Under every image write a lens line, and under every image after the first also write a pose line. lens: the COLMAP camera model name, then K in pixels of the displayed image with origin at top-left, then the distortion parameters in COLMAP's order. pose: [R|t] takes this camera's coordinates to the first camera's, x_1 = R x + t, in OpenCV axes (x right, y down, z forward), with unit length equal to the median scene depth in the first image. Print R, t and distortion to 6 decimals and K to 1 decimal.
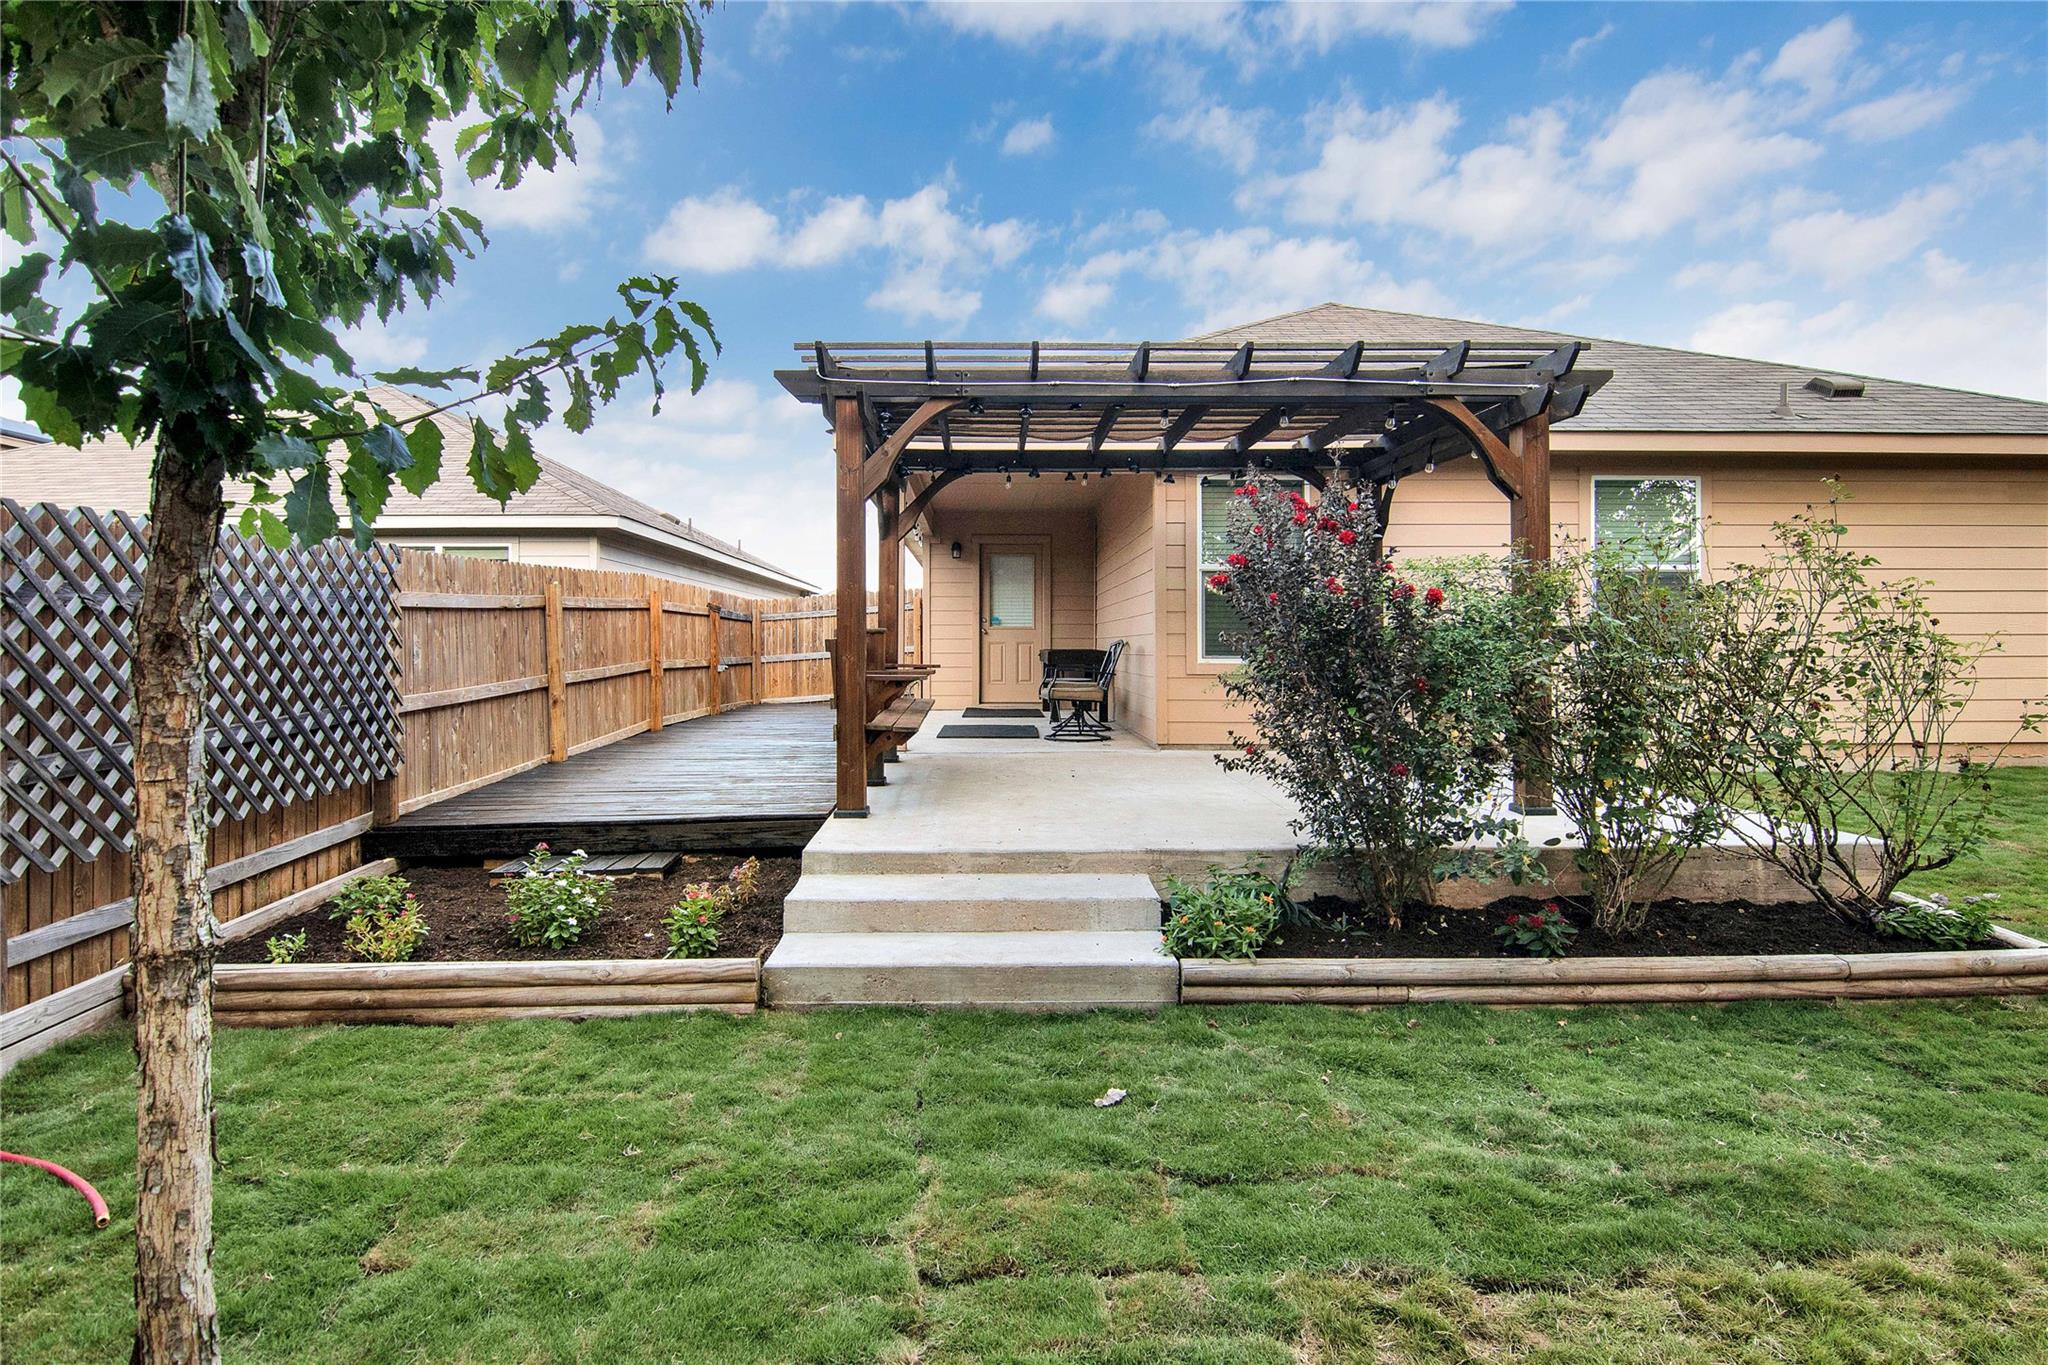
lens RADIAL K [[1071.8, 0, 934.8], [0, 1071.8, 654.6], [0, 0, 1]] dist [-0.007377, -0.008366]
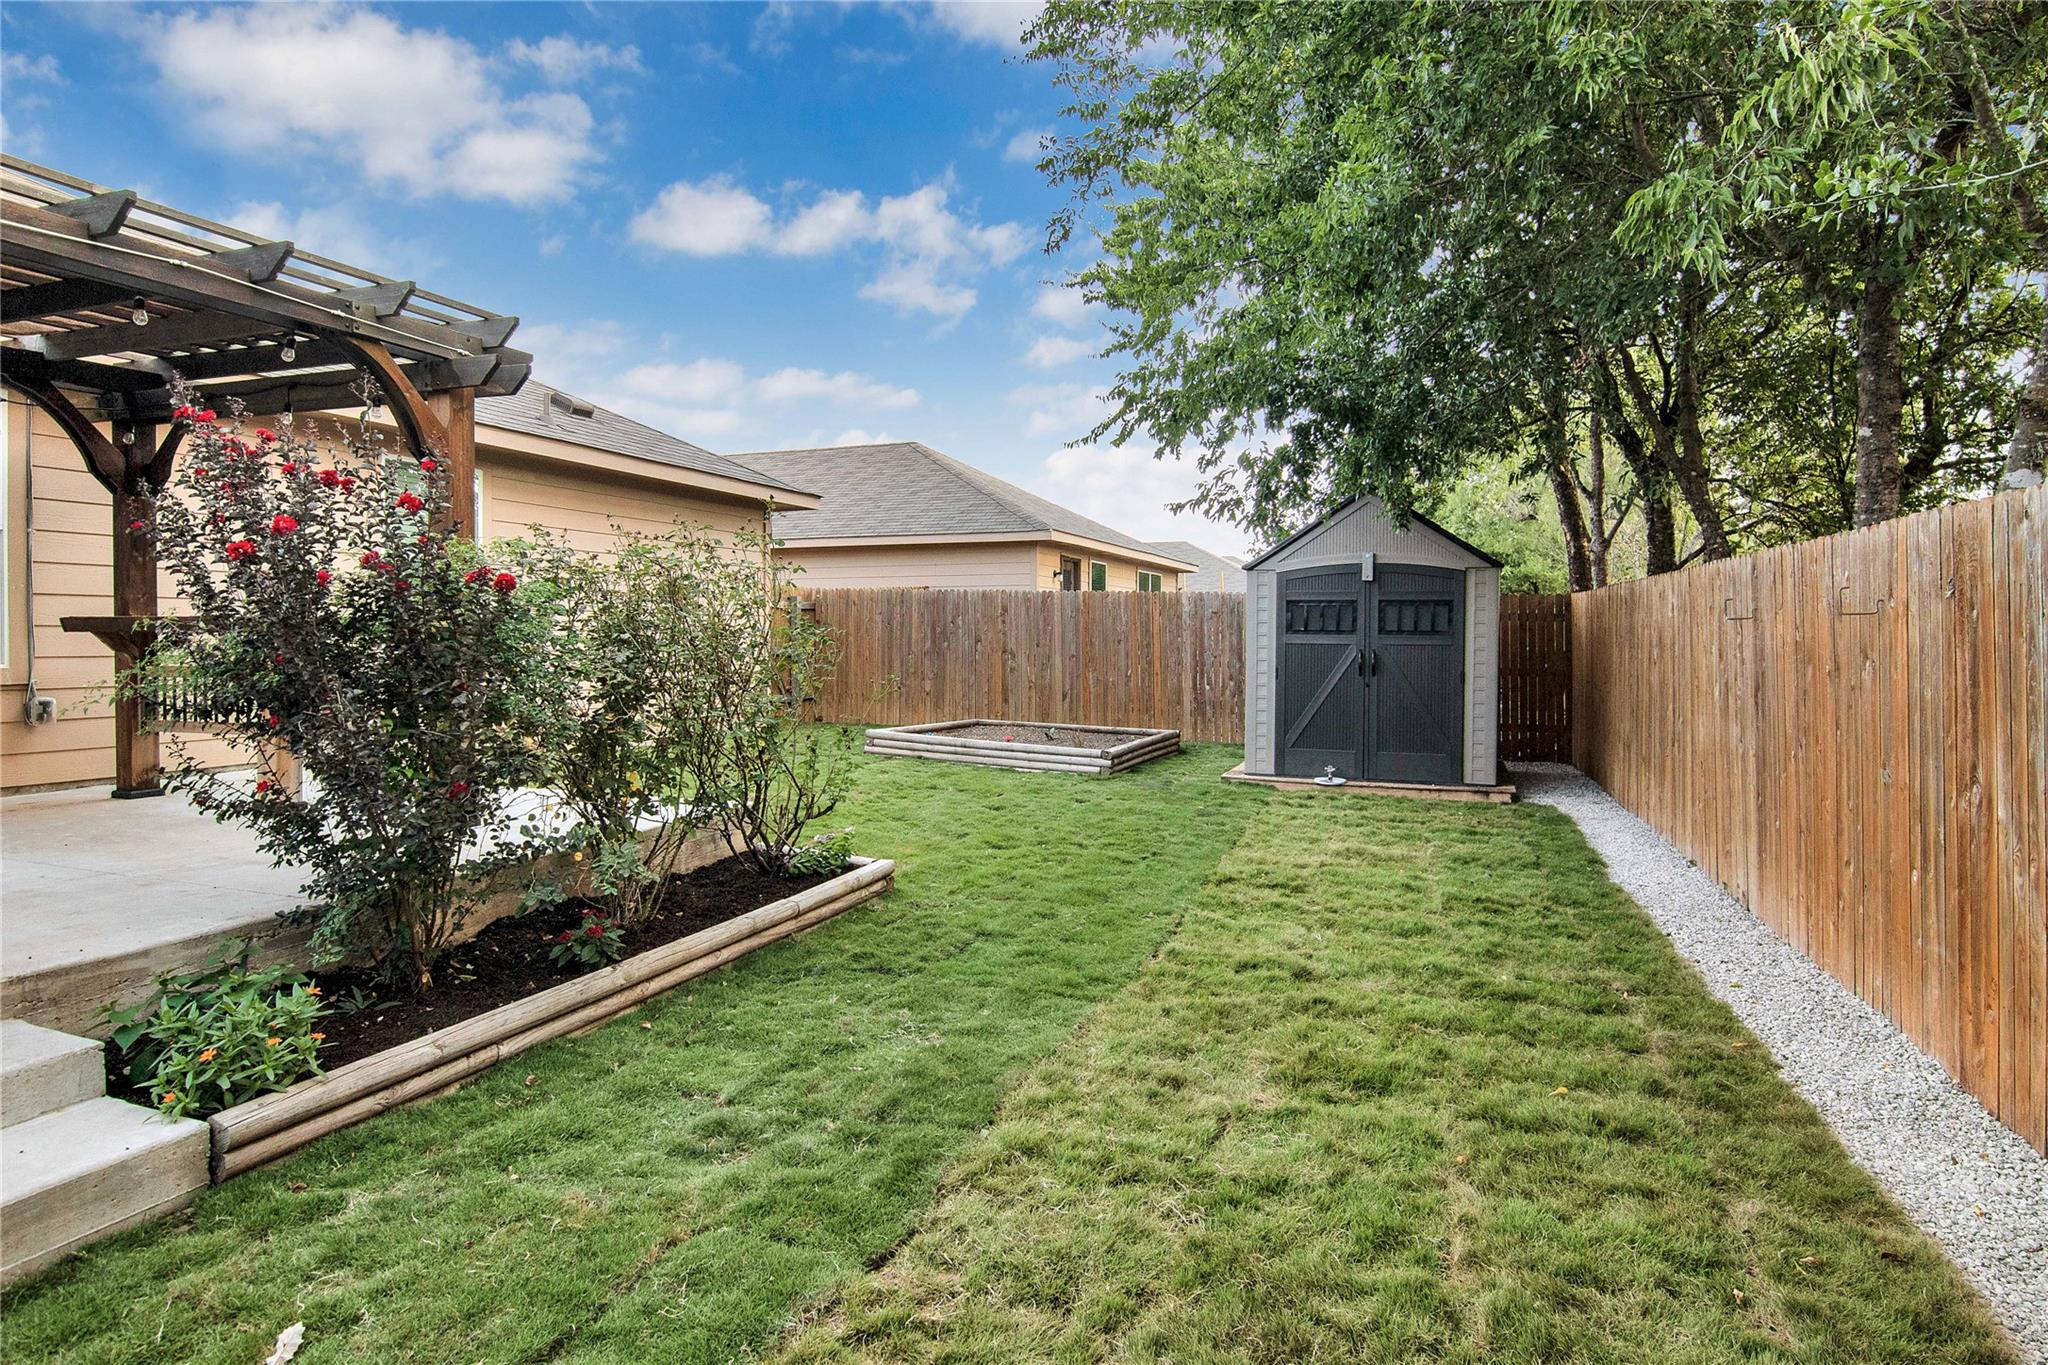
lens RADIAL K [[1161.2, 0, 1081.4], [0, 1161.2, 644.1], [0, 0, 1]] dist [-0.005791, -0.004381]
pose [[0.308414, -0.004684, 0.951241, -0.282219], [0.010851, 0.999940, 0.001406, -0.001047], [-0.951190, 0.009888, 0.308447, 0.275039]]
